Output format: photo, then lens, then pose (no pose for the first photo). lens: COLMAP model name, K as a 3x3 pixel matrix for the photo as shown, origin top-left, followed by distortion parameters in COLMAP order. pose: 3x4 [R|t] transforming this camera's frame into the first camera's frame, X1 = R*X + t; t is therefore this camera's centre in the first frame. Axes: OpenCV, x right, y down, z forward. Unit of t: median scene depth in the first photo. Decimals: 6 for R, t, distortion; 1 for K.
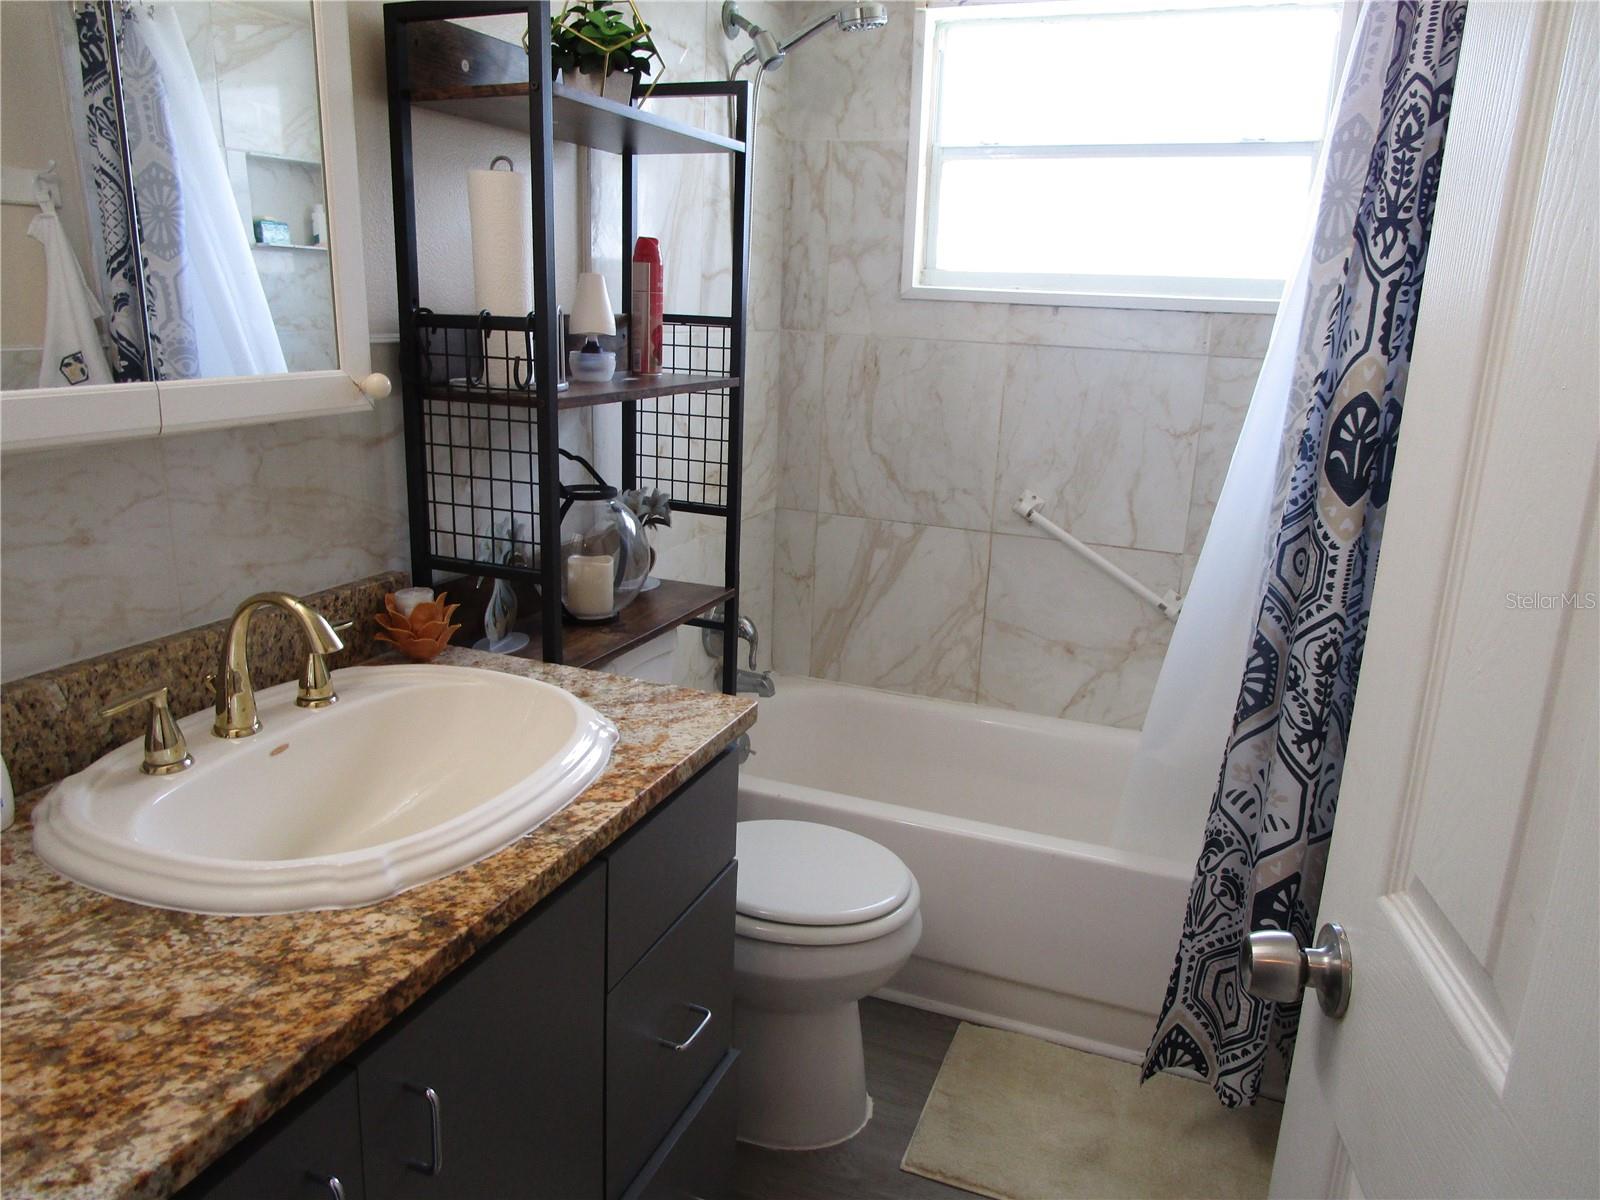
lens RADIAL K [[1133.7, 0, 800.0], [0, 1133.7, 600.0], [0, 0, 1]] dist [-0.033791, 0.006998]
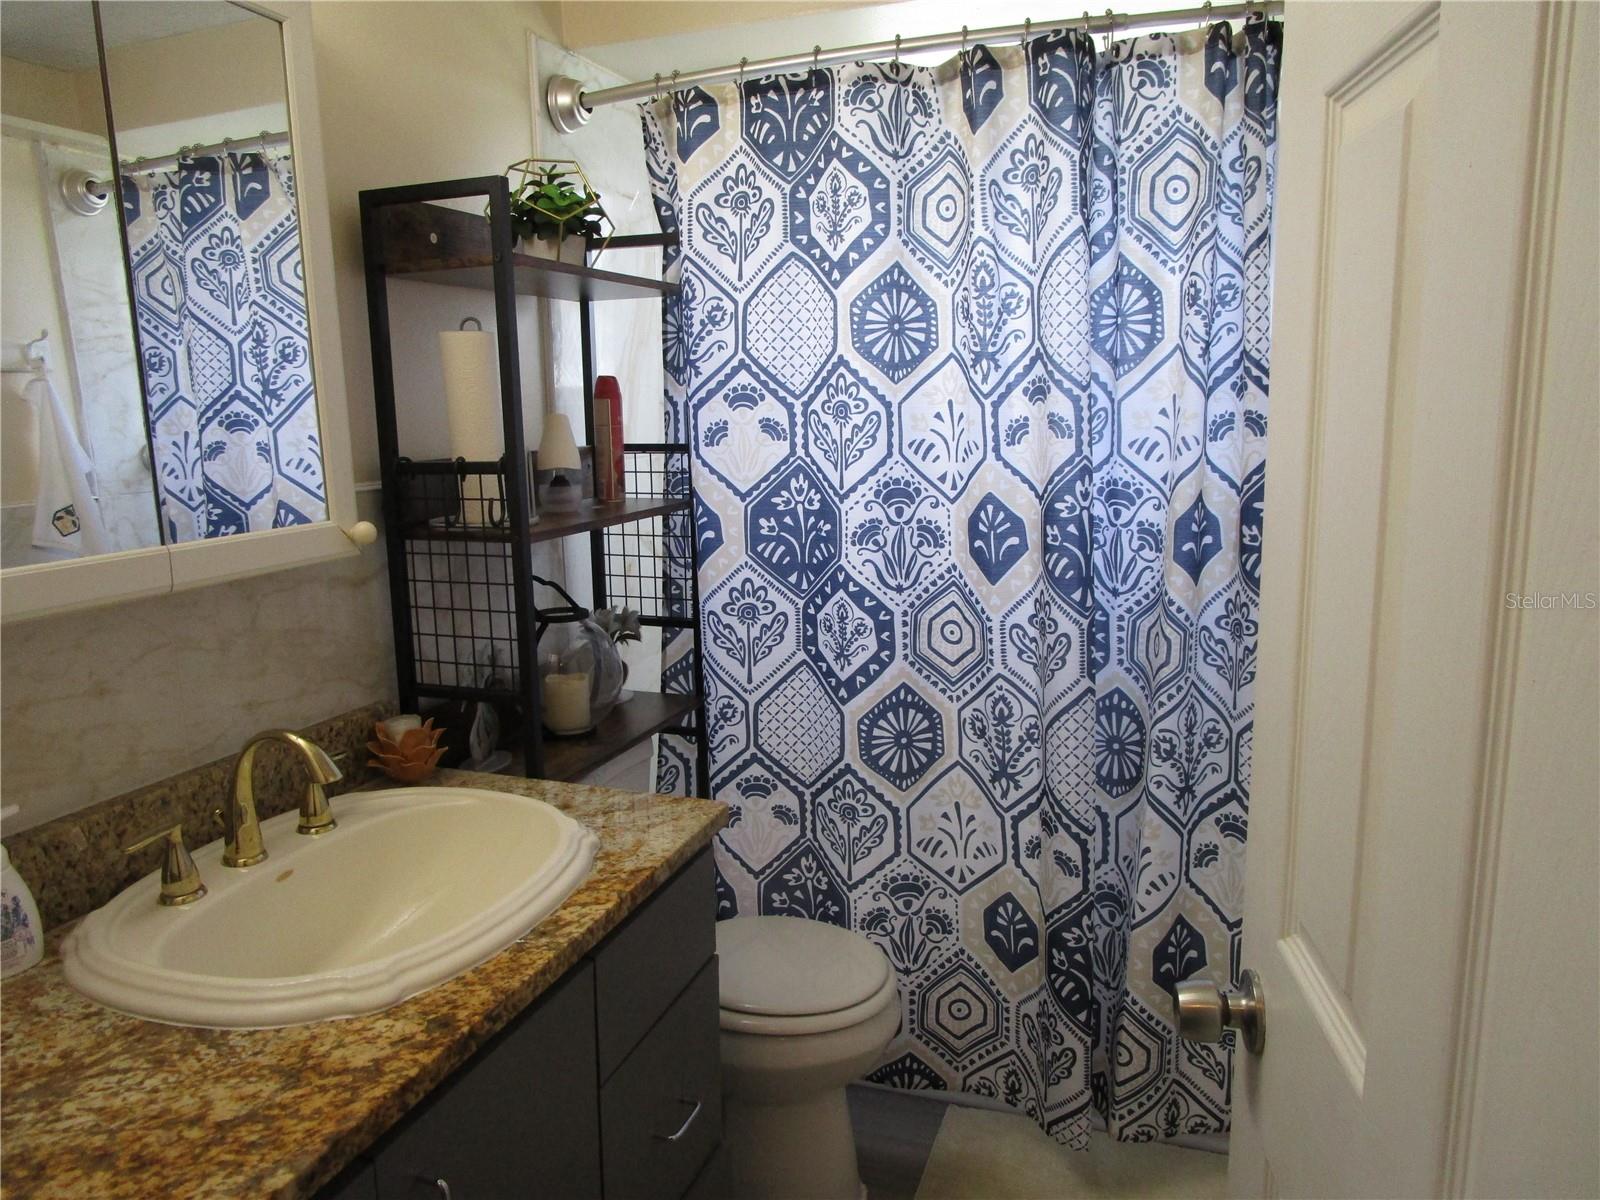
lens RADIAL K [[1133.7, 0, 800.0], [0, 1133.7, 600.0], [0, 0, 1]] dist [-0.033791, 0.006998]
pose [[0.998064, -0.057916, 0.022684, 0.016282], [0.059606, 0.994790, -0.082704, -0.008583], [-0.017776, 0.083896, 0.996316, -0.081745]]
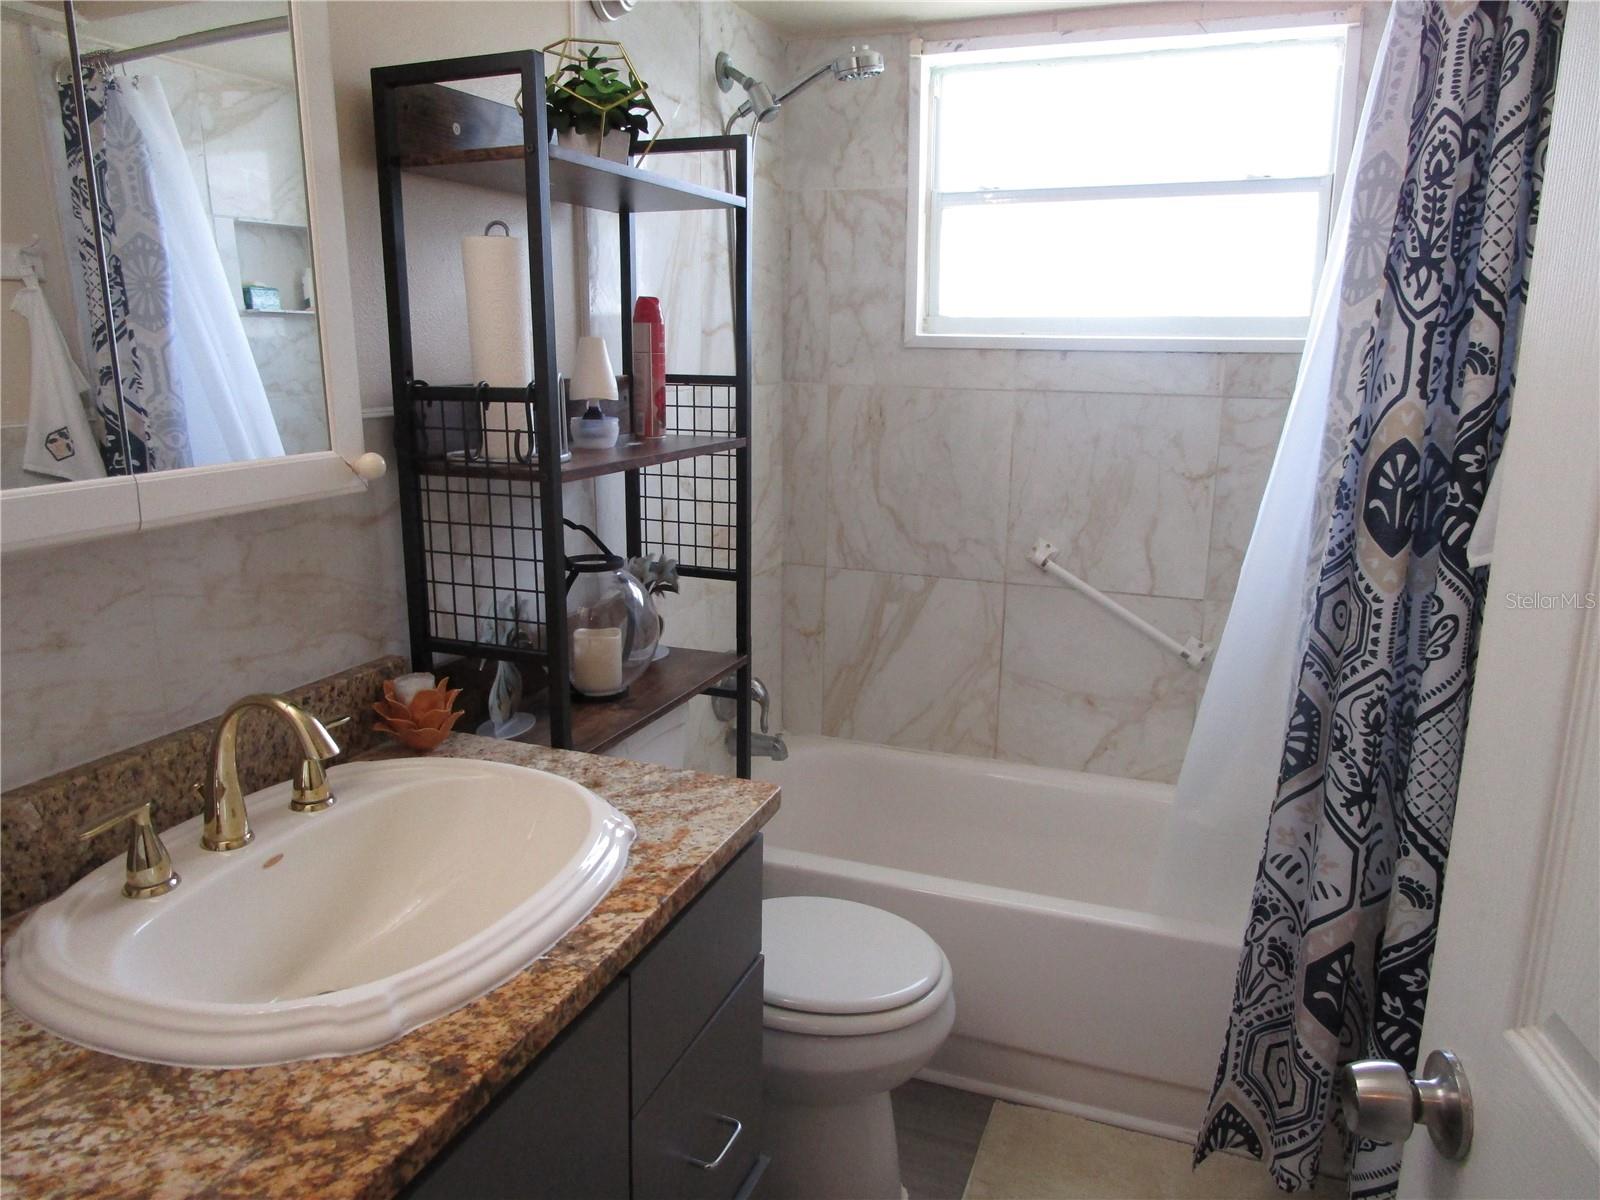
lens RADIAL K [[1133.4, 0, 797.8], [0, 1133.4, 598.6], [0, 0, 1]] dist [-0.029966, 0.002940]
pose [[0.999569, -0.029347, 0.000279, -0.017797], [0.029338, 0.998929, -0.035784, -0.030320], [0.000771, 0.035776, 0.999360, 0.049953]]
